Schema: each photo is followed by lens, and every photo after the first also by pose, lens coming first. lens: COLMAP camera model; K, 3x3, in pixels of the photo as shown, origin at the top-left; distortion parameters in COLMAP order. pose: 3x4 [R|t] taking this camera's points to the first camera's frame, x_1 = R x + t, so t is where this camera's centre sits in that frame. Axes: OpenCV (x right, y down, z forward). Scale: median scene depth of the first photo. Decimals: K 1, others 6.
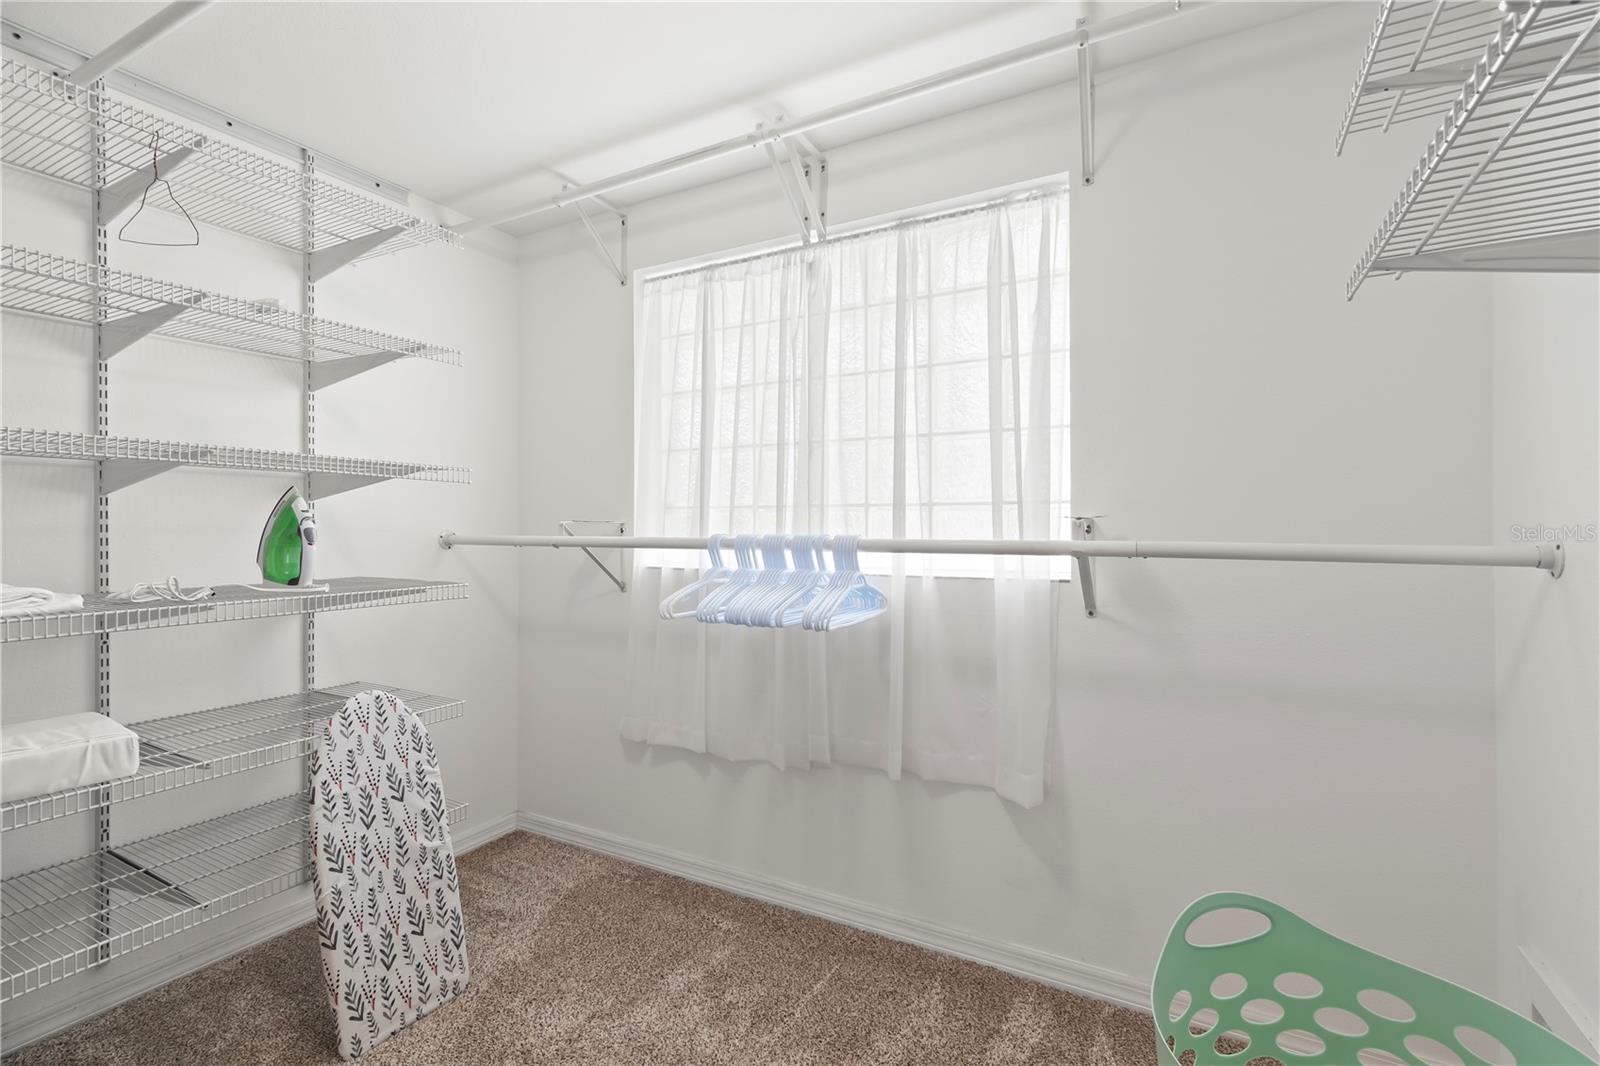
lens RADIAL K [[731.0, 0, 793.8], [0, 731.0, 524.4], [0, 0, 1]] dist [0.006976, -0.002525]
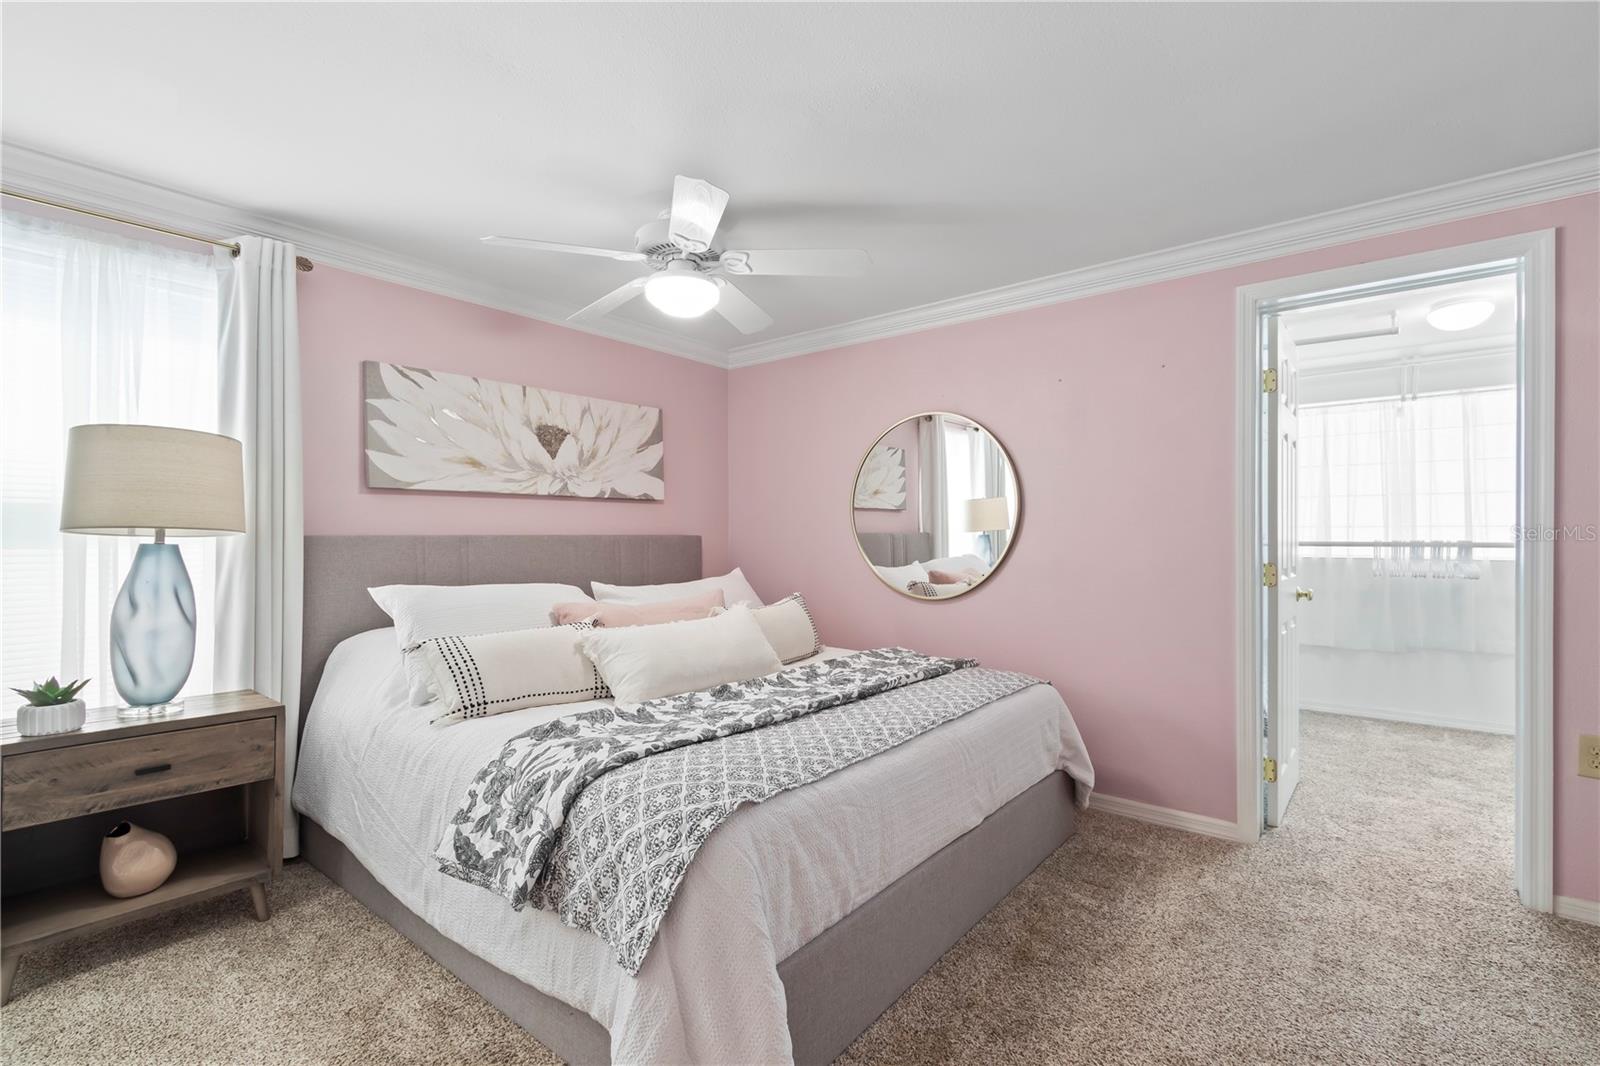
lens RADIAL K [[731.0, 0, 791.0], [0, 731.0, 540.1], [0, 0, 1]] dist [0.006976, -0.002525]
pose [[0.983343, 0.001992, -0.181751, -1.615255], [-0.001249, 0.999990, 0.004198, 0.007475], [0.181758, -0.003901, 0.983336, -1.675725]]
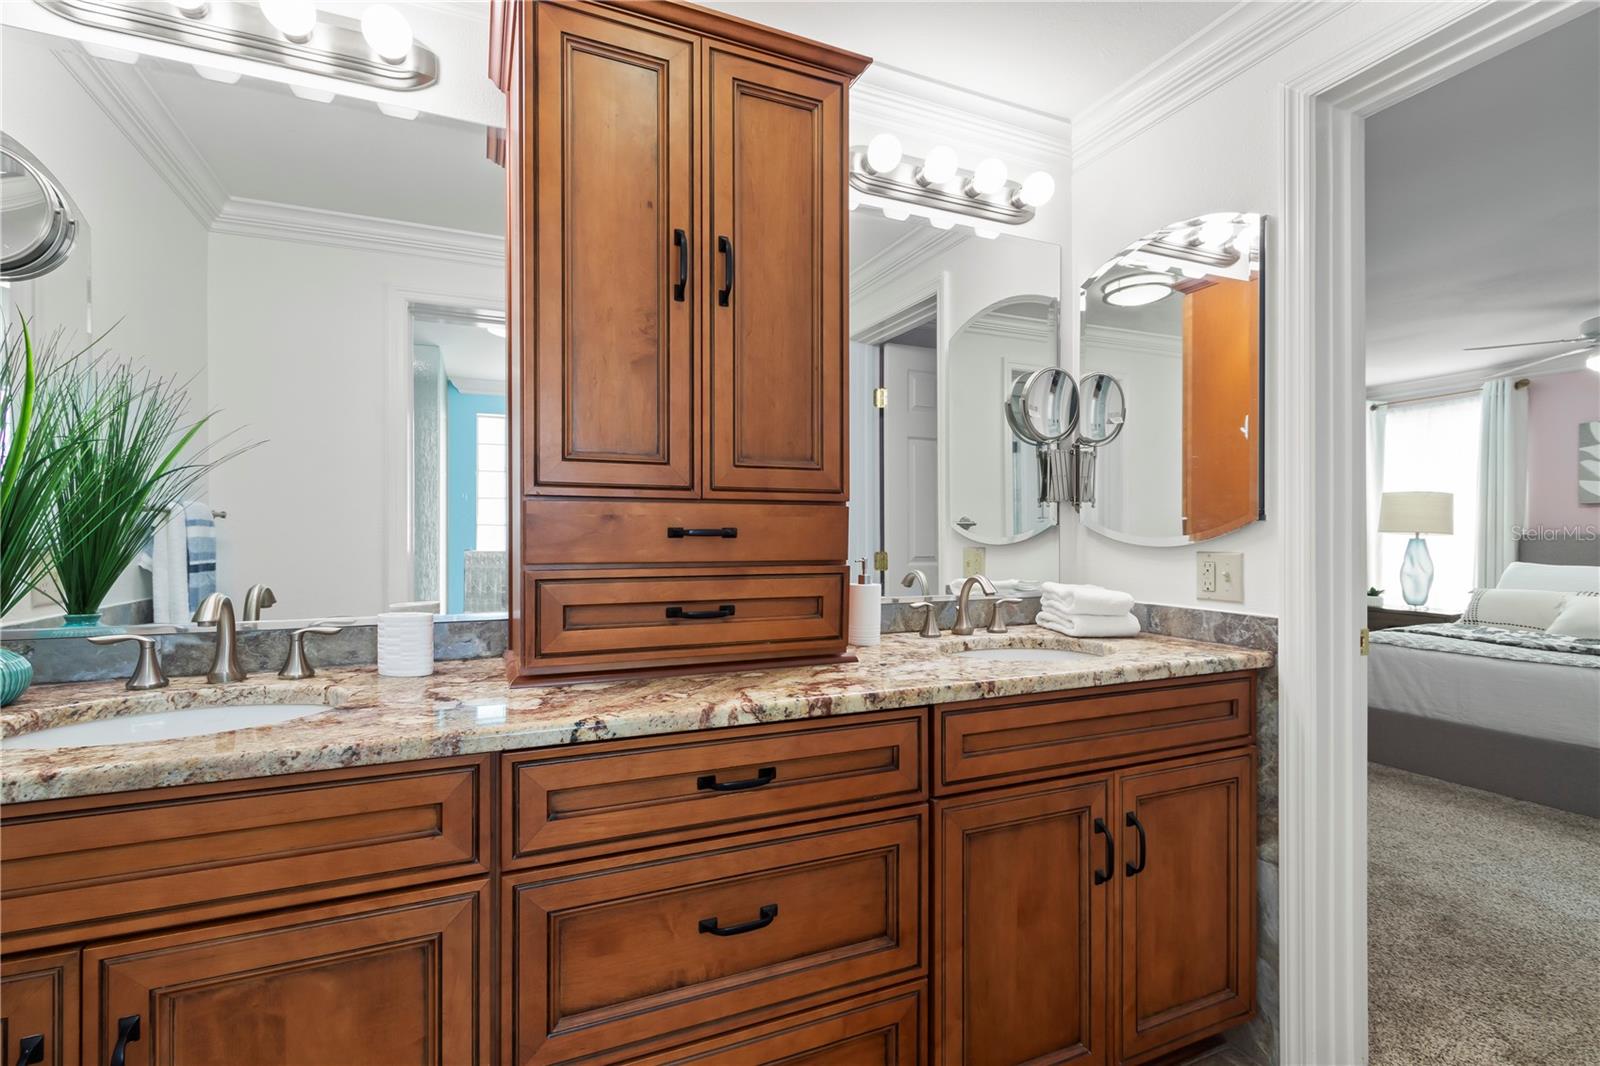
lens RADIAL K [[731.0, 0, 793.1], [0, 731.0, 539.5], [0, 0, 1]] dist [0.006976, -0.002525]
pose [[-0.597763, 0.004871, -0.801658, 0.866966], [0.001047, 0.999985, 0.005295, 0.007863], [0.801672, 0.002325, -0.597760, -0.925093]]
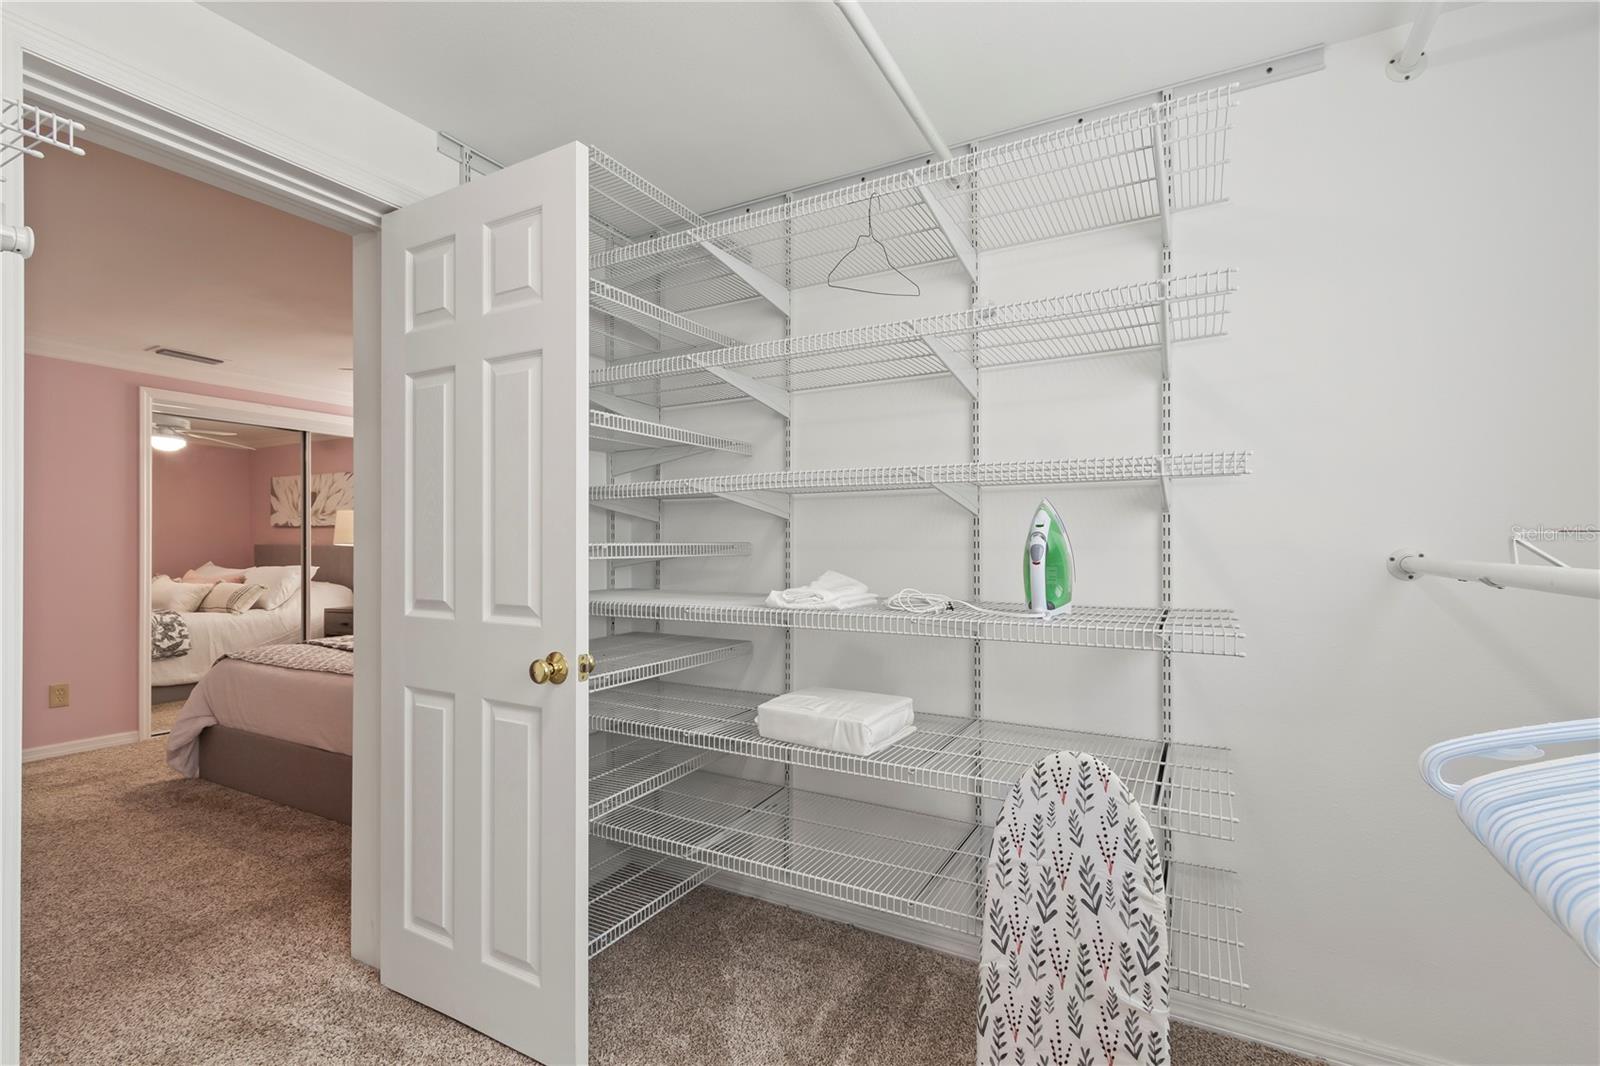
lens RADIAL K [[731.0, 0, 793.8], [0, 731.0, 542.9], [0, 0, 1]] dist [0.006976, -0.002525]
pose [[-0.006429, 0.000349, -0.999979, 0.211200], [0.004845, 0.999988, 0.000318, 0.000849], [0.999968, -0.004842, -0.006431, 0.710076]]
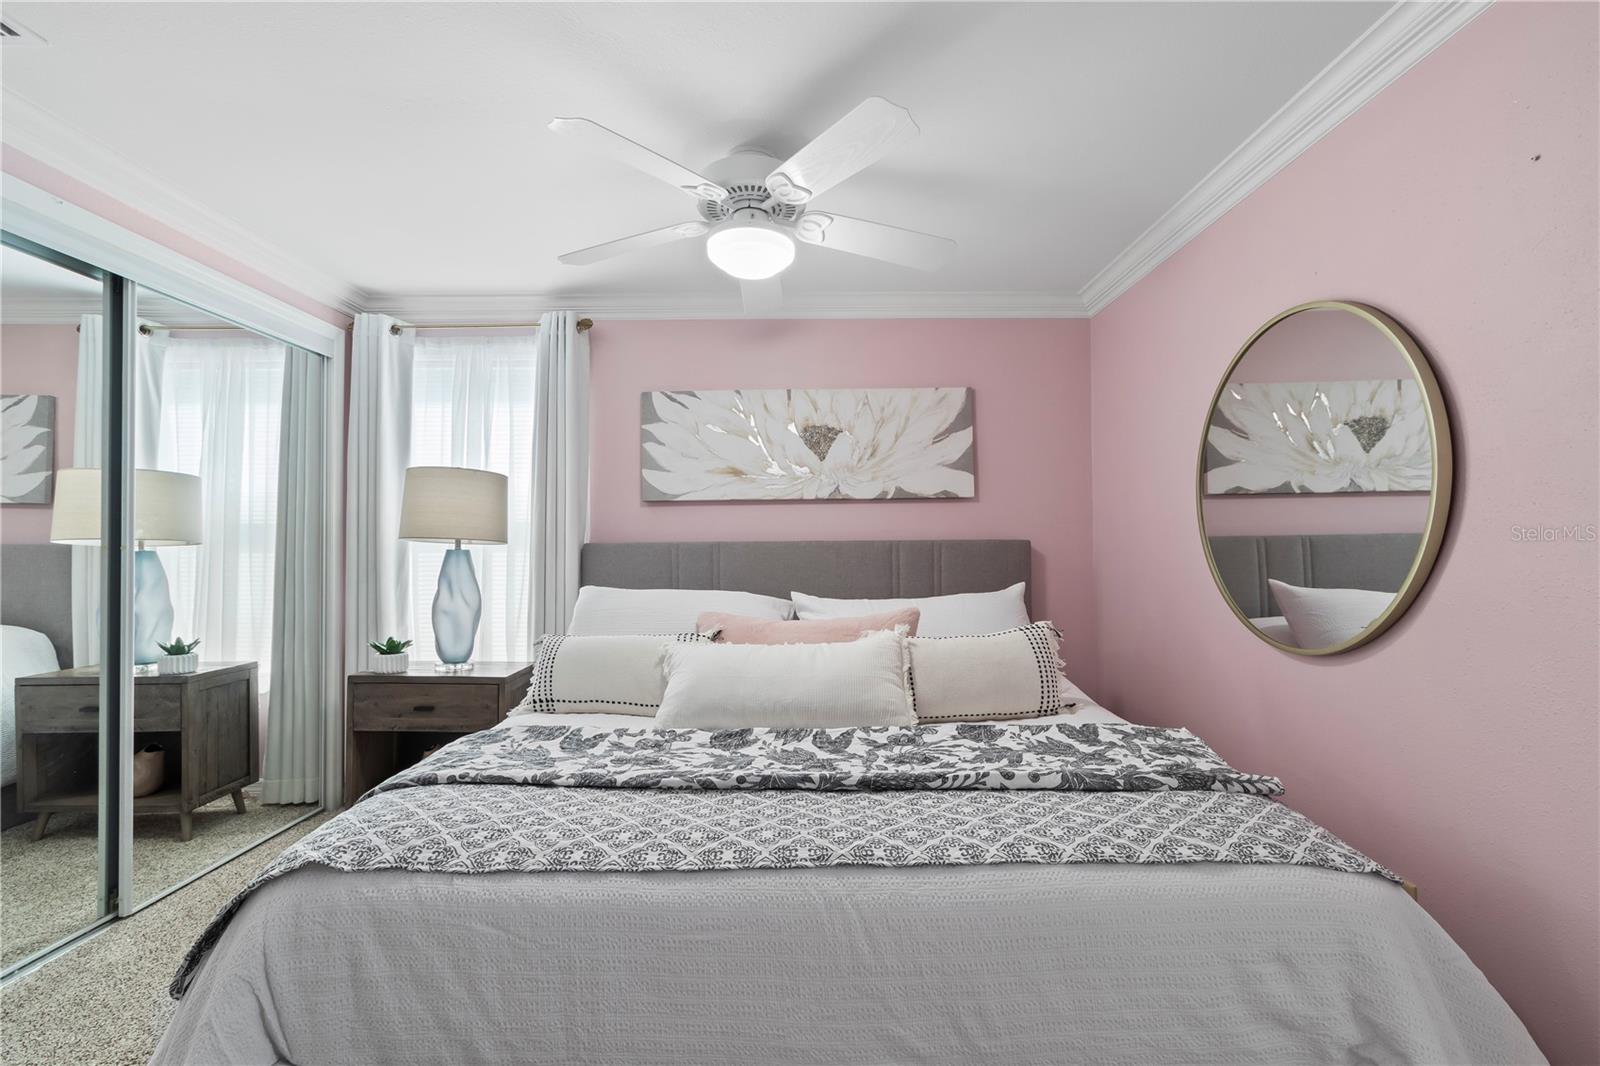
lens RADIAL K [[731.0, 0, 789.4], [0, 731.0, 536.8], [0, 0, 1]] dist [0.006976, -0.002525]
pose [[0.477581, -0.013046, -0.878491, -1.008560], [0.004315, 0.999913, -0.012503, 0.015384], [0.878577, 0.002180, 0.477596, -0.819740]]
